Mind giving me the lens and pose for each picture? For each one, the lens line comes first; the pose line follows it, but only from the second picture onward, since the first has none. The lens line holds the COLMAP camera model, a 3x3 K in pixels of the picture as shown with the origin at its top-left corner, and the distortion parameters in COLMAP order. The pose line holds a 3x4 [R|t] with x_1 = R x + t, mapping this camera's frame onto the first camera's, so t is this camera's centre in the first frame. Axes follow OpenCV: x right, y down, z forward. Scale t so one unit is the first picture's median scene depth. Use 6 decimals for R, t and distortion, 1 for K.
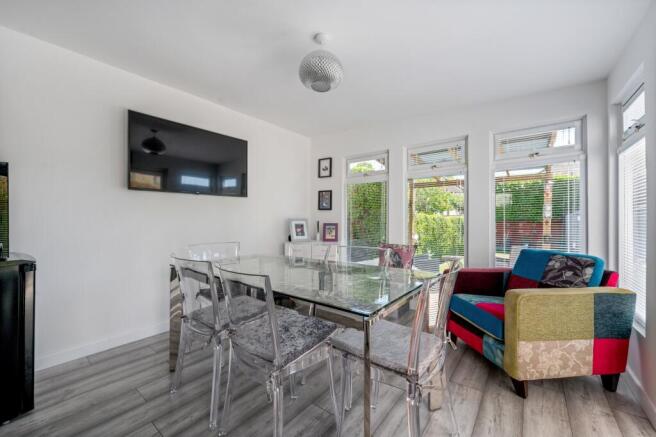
lens RADIAL K [[253.2, 0, 326.7], [0, 253.2, 217.4], [0, 0, 1]] dist [-0.000418, 0.000039]
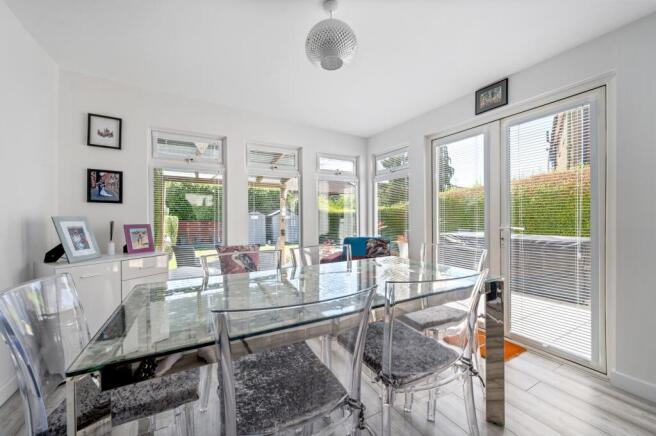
lens RADIAL K [[262.6, 0, 329.2], [0, 262.6, 219.3], [0, 0, 1]] dist [-0.009021, 0.000917]
pose [[0.384946, -0.005894, 0.922920, -0.378180], [-0.002779, 0.999968, 0.007546, 0.003646], [-0.922935, -0.005470, 0.384917, 0.282461]]
